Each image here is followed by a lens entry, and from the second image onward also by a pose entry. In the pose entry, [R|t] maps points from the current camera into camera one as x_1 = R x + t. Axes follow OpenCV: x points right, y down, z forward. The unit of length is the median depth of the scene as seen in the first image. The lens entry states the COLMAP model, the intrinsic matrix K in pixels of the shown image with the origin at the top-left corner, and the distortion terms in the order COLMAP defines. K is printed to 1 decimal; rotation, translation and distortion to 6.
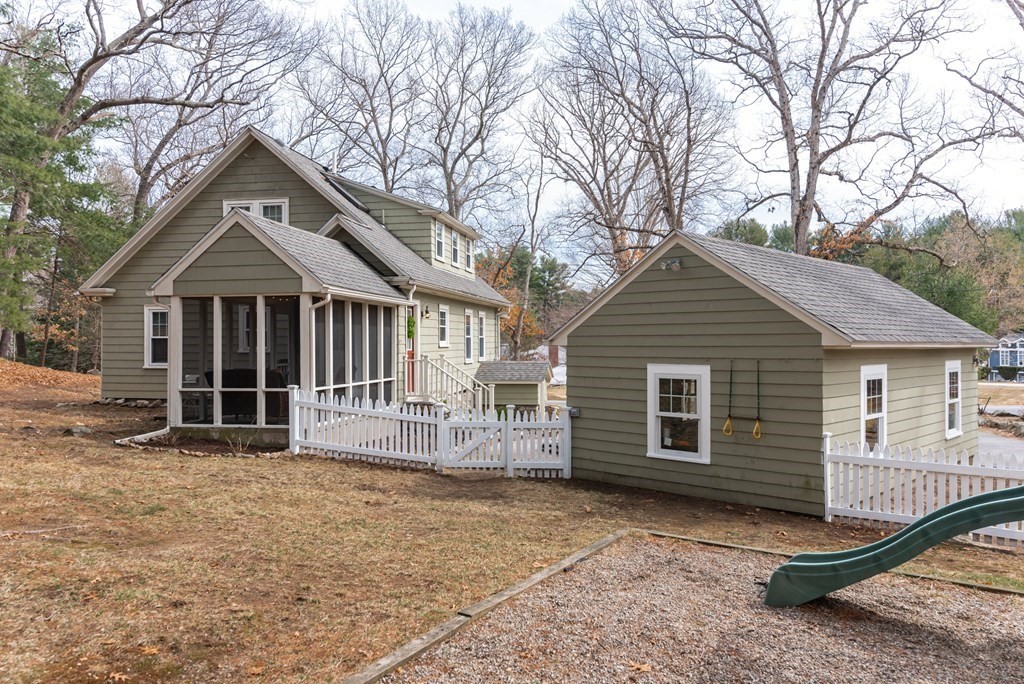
lens RADIAL K [[773.5, 0, 511.2], [0, 773.5, 334.0], [0, 0, 1]] dist [0.001617, 0.001403]
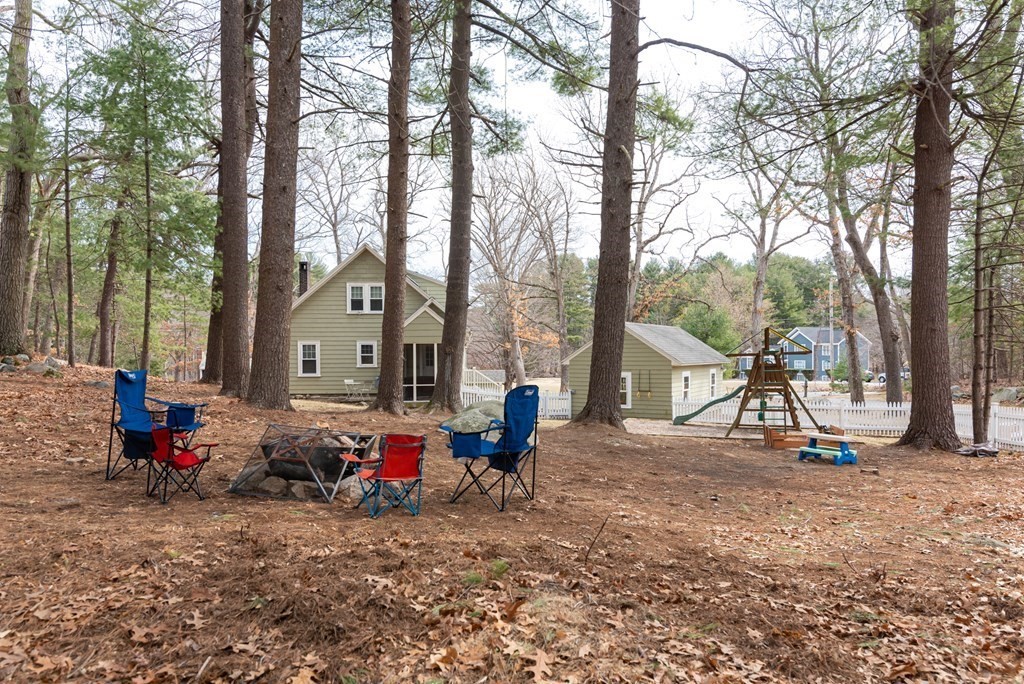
lens RADIAL K [[715.5, 0, 512.8], [0, 715.5, 346.5], [0, 0, 1]] dist [-0.000726, -0.000021]
pose [[0.971856, -0.002141, 0.235564, -0.425065], [0.000886, 0.999985, 0.005436, -0.036406], [-0.235573, -0.005074, 0.971844, -0.772182]]
